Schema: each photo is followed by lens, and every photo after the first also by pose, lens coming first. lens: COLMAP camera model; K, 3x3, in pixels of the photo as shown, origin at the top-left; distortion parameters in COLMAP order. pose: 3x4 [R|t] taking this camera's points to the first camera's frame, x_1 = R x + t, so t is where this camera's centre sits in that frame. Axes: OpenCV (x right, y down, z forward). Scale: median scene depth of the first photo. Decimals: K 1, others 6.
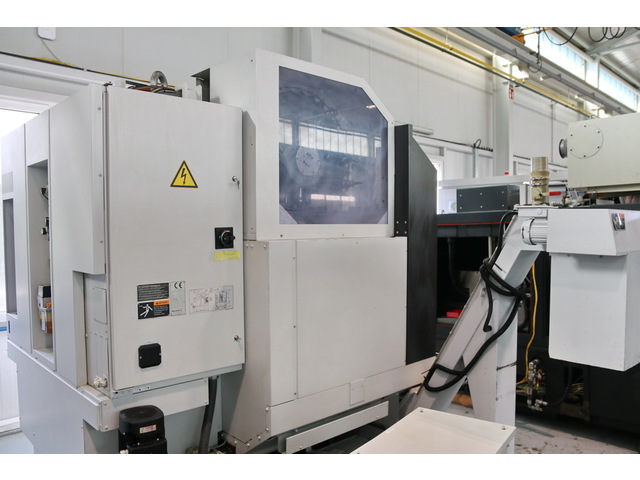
lens RADIAL K [[508.9, 0, 320.0], [0, 508.9, 240.0], [0, 0, 1]] dist [-0.120805, 0.103779]
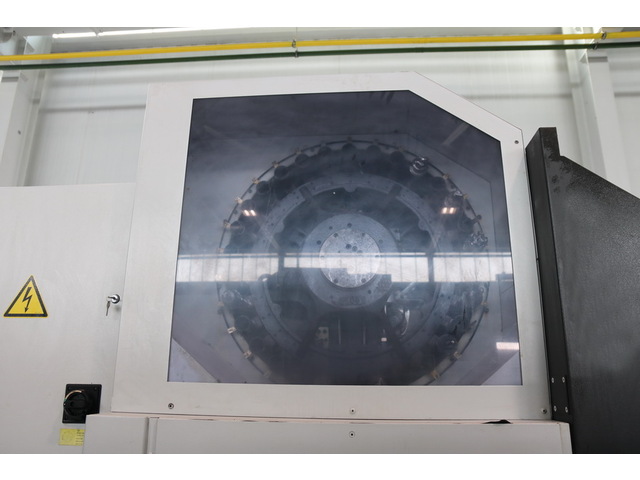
lens RADIAL K [[508.9, 0, 320.0], [0, 508.9, 240.0], [0, 0, 1]] dist [-0.120805, 0.103779]
pose [[0.666880, -0.188583, -0.720908, 0.438177], [-0.036964, 0.957884, -0.284768, -0.032726], [0.744248, 0.216553, 0.631822, 0.844983]]
